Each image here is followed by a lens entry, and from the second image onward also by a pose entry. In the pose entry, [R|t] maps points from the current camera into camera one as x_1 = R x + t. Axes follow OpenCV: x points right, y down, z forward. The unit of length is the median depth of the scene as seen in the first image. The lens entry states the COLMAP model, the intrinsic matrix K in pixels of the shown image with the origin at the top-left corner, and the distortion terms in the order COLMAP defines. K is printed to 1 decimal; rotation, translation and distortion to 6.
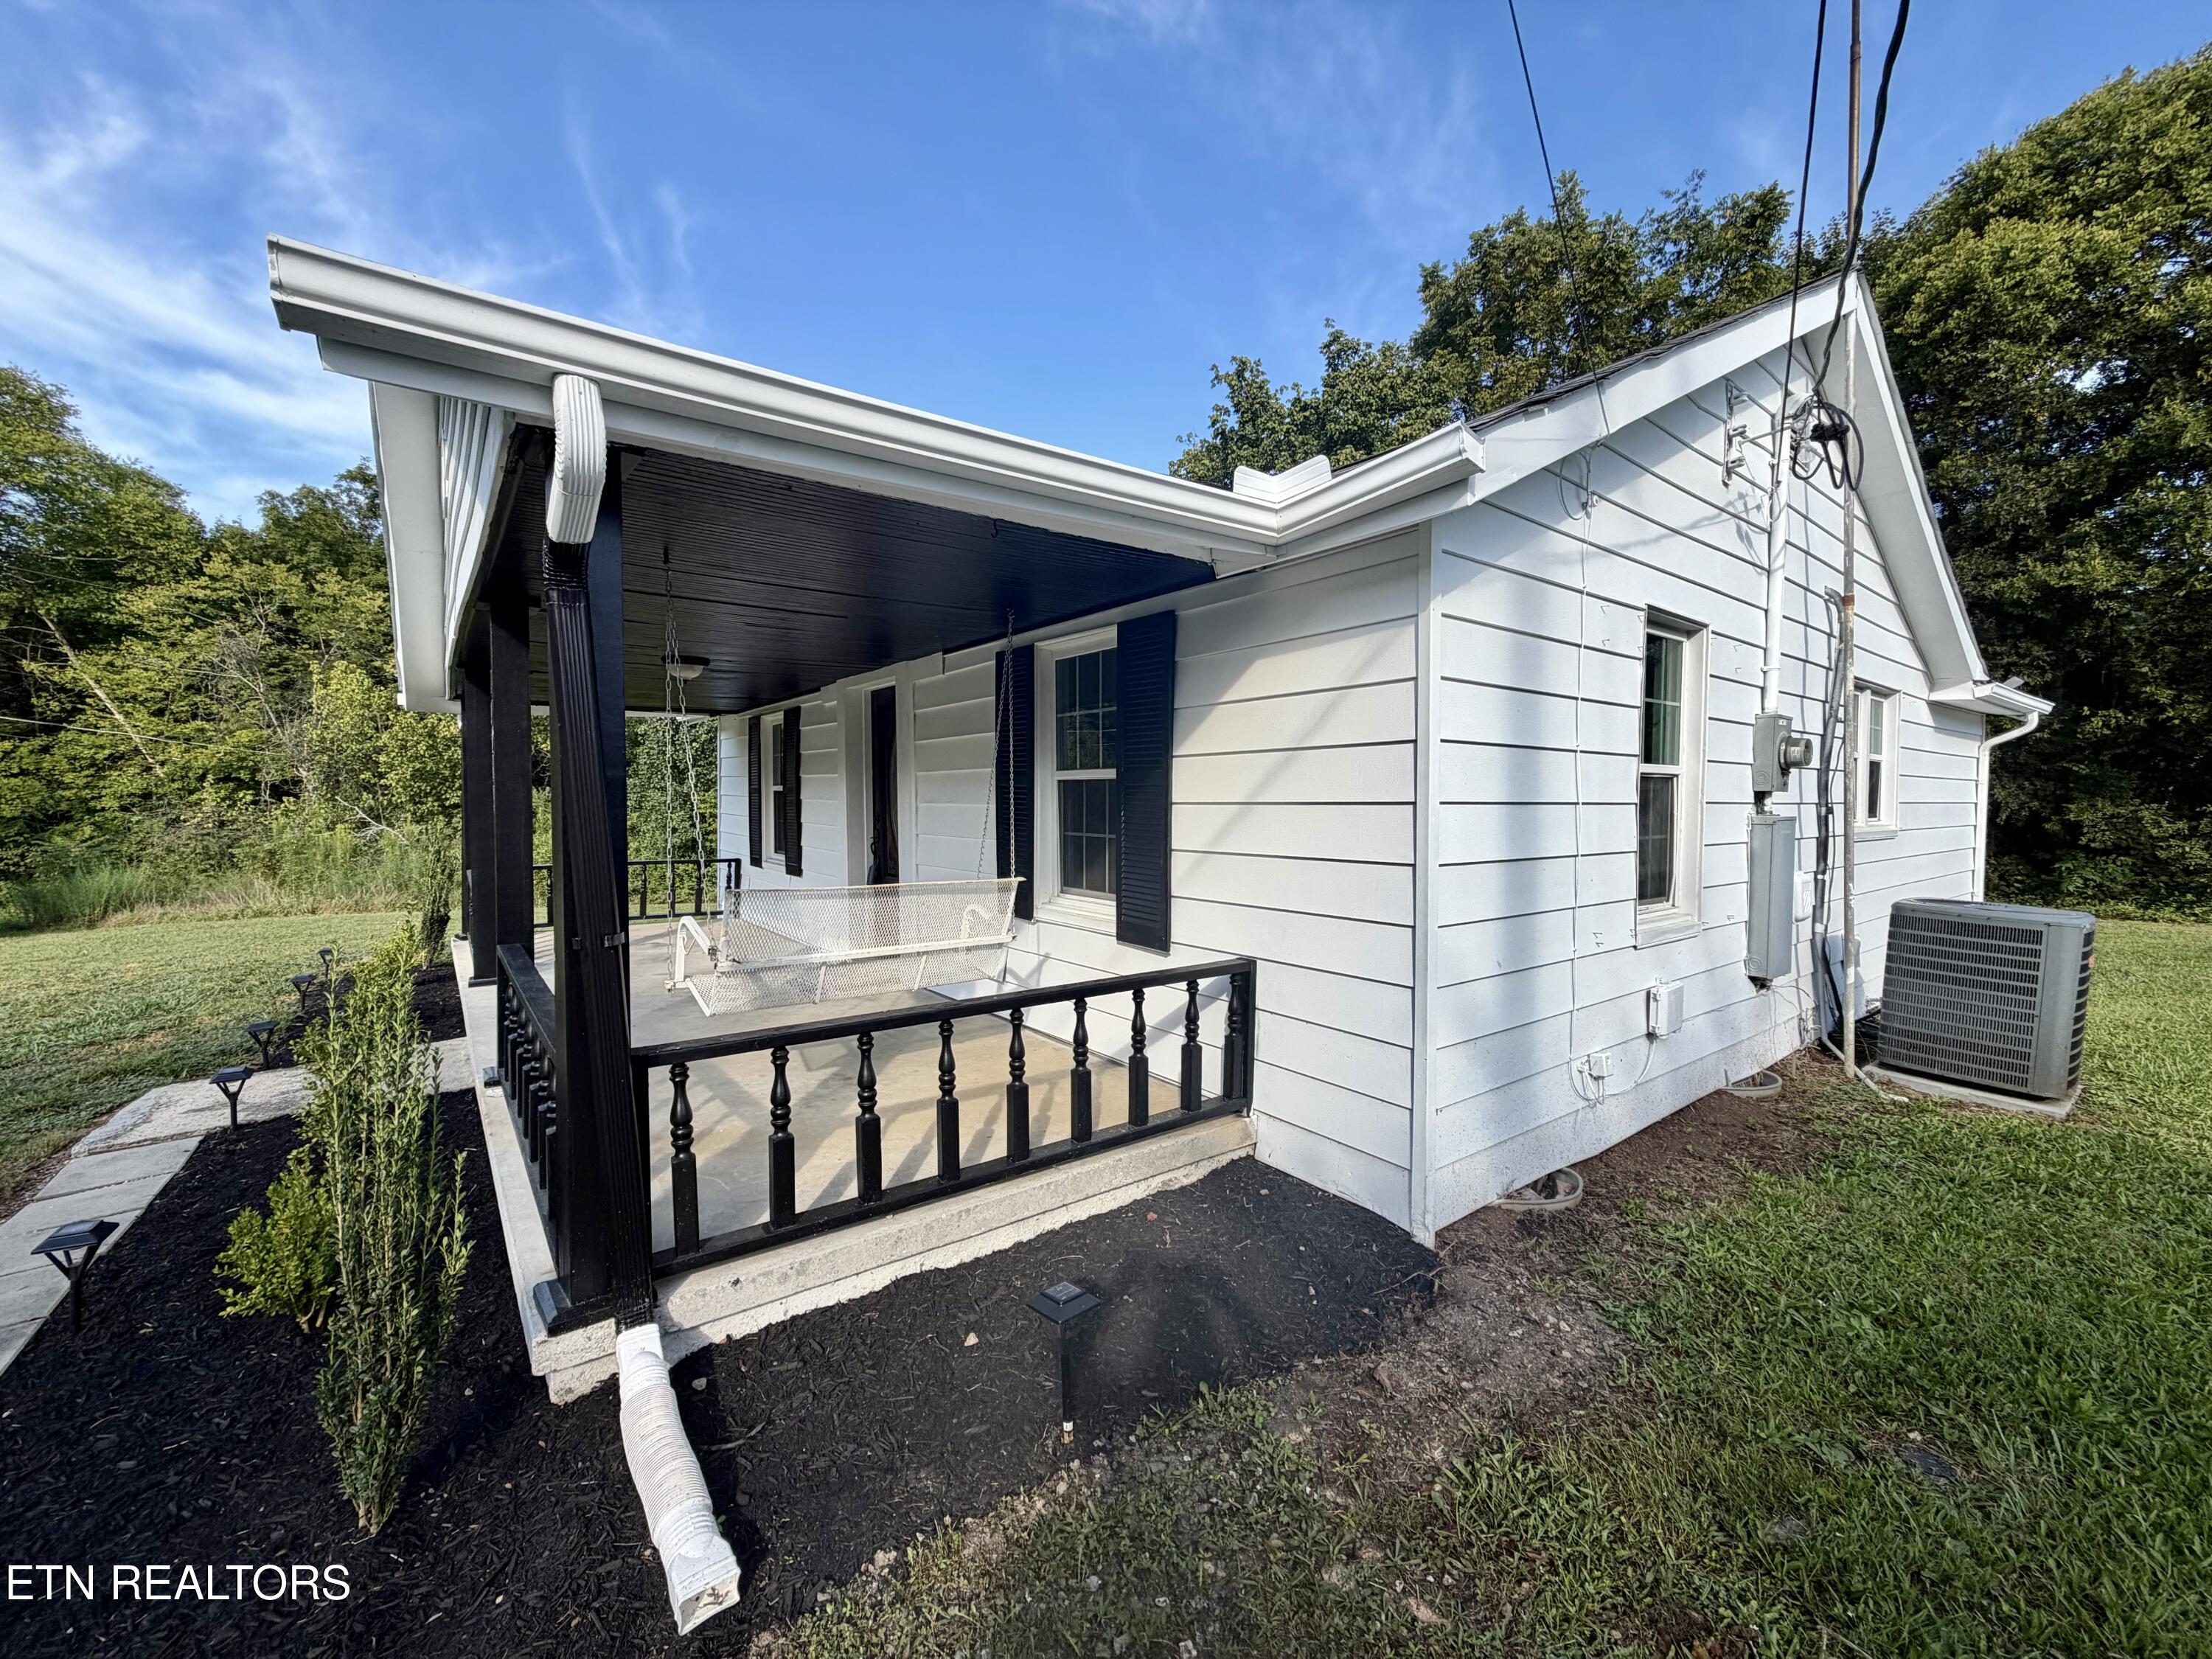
lens RADIAL K [[894.8, 0, 1106.0], [0, 894.8, 829.5], [0, 0, 1]] dist [0.000884, 0.006435]
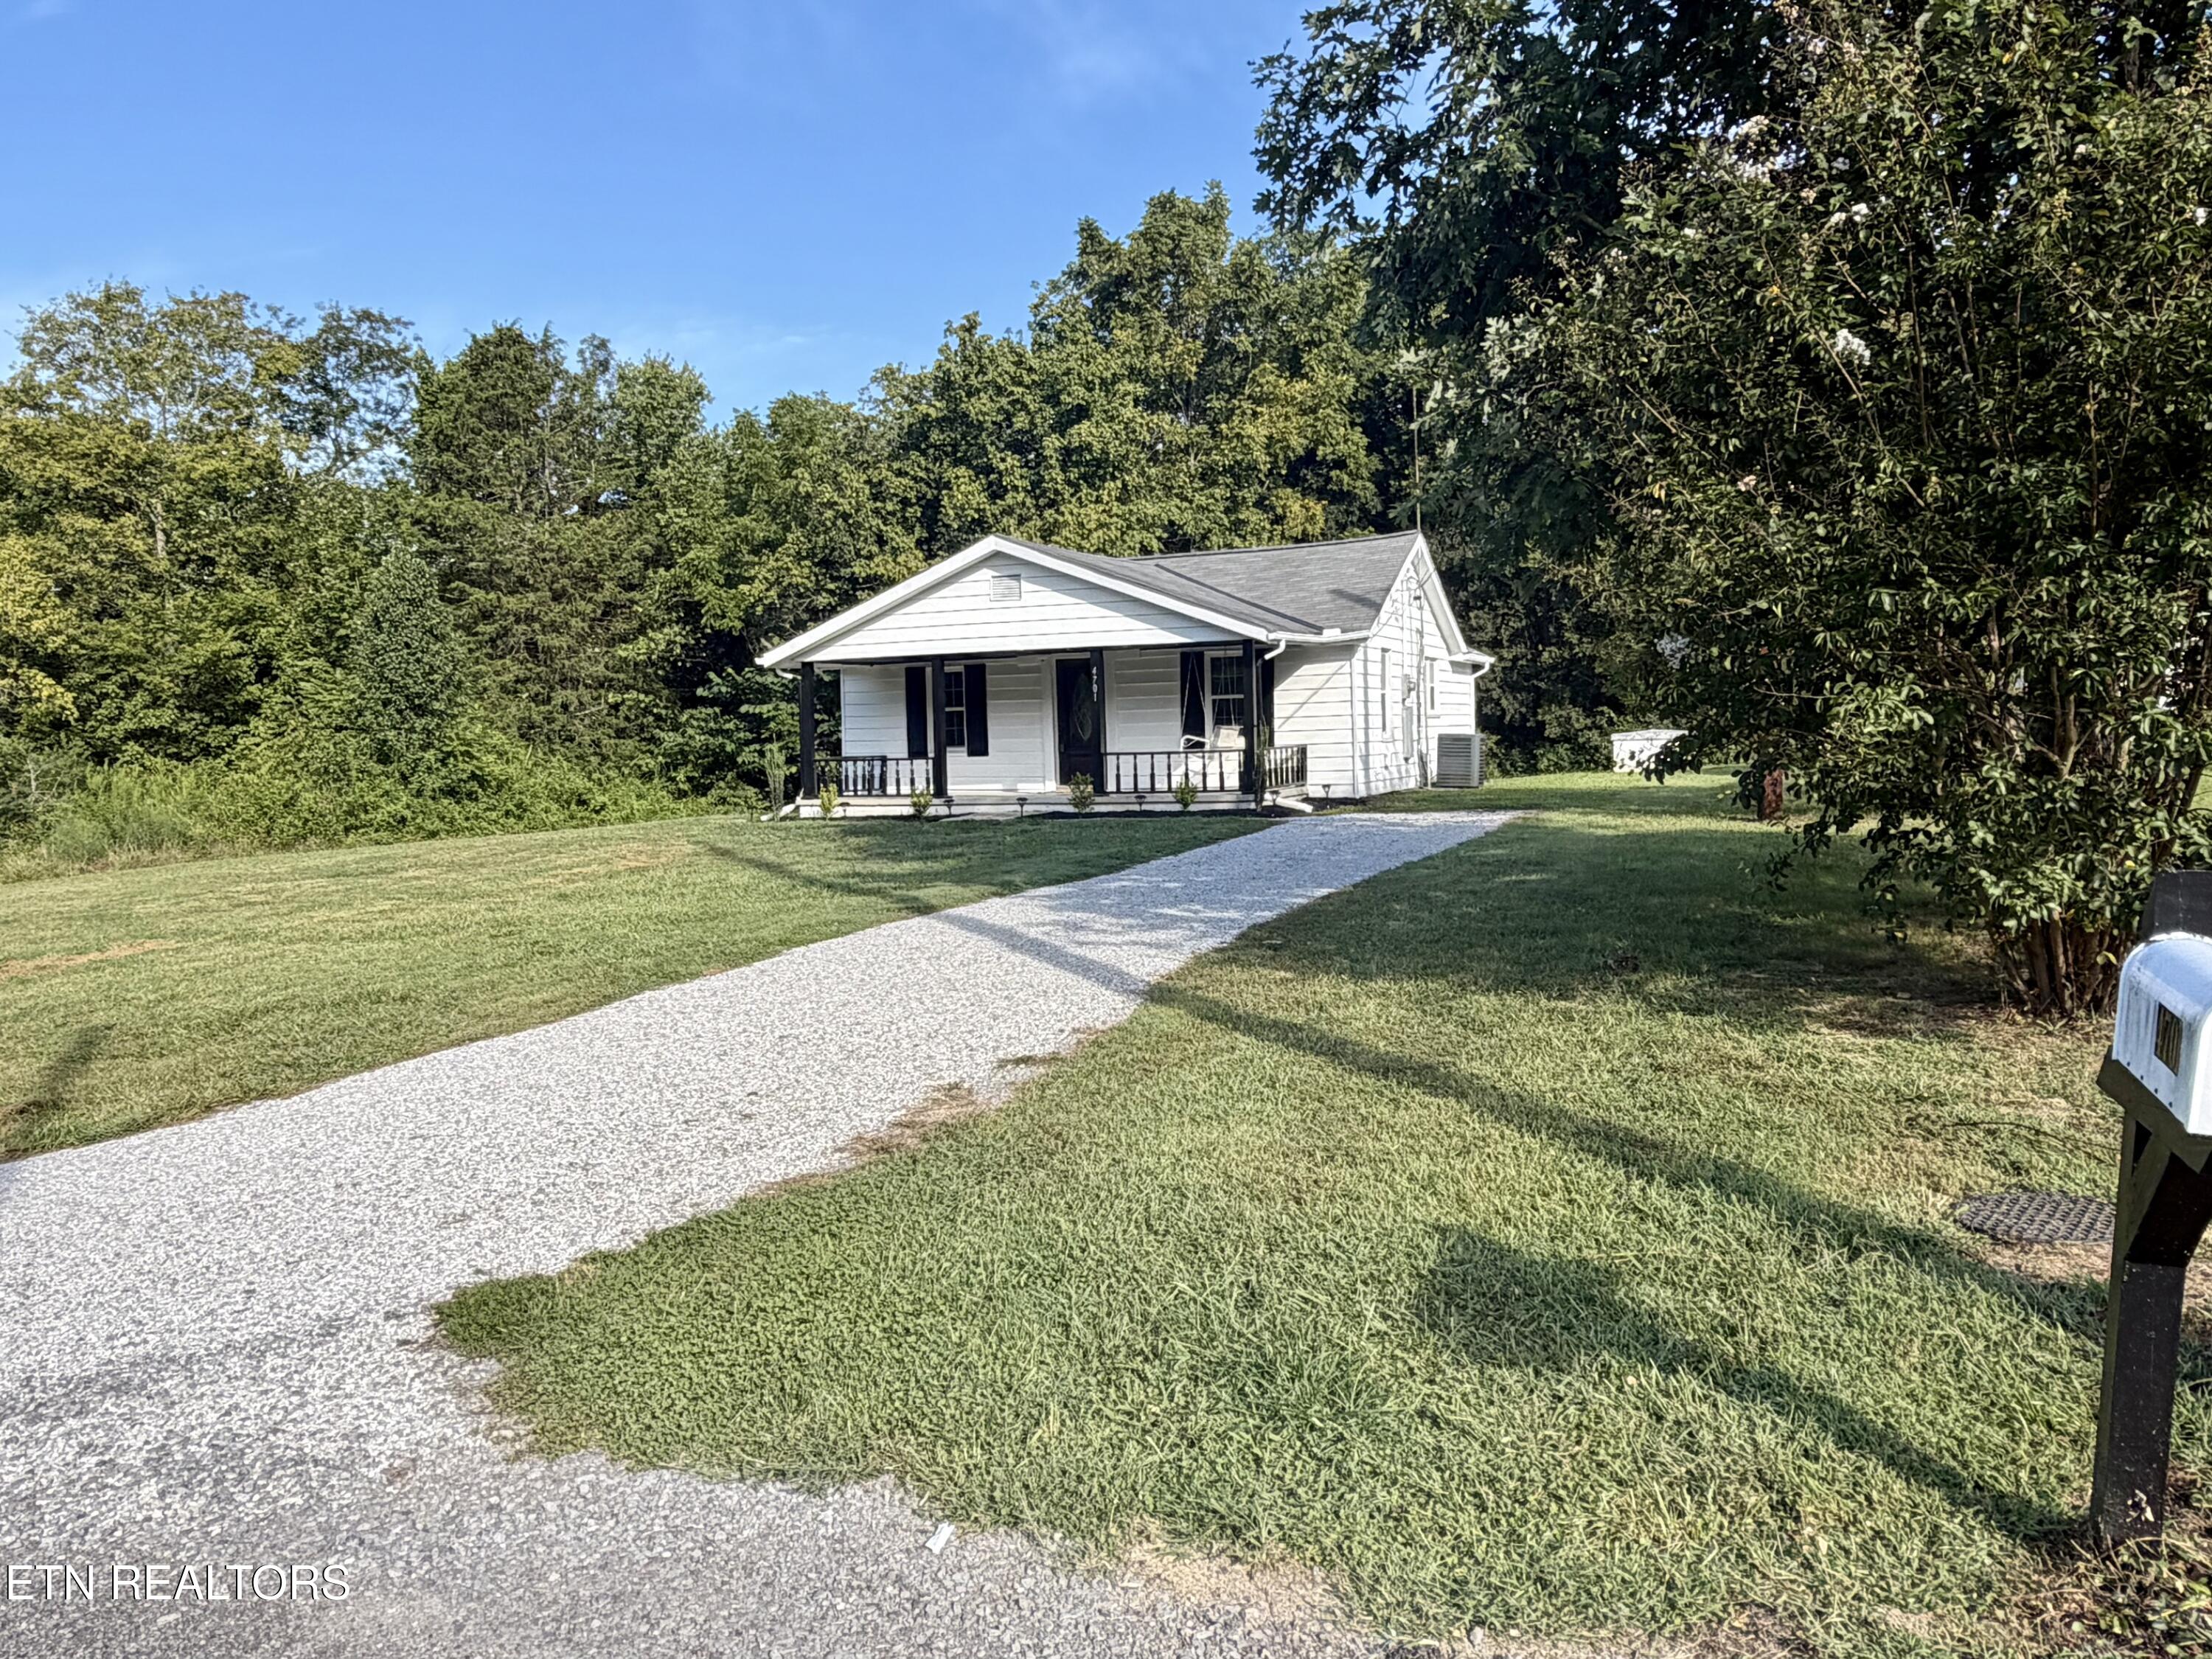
lens RADIAL K [[1609.9, 0, 1106.0], [0, 1609.9, 829.5], [0, 0, 1]] dist [0.000048, 0.000006]
pose [[0.878011, -0.055854, 0.475371, -1.728041], [0.047012, 0.998429, 0.030480, 0.116568], [-0.476327, -0.004414, 0.879257, -2.067608]]
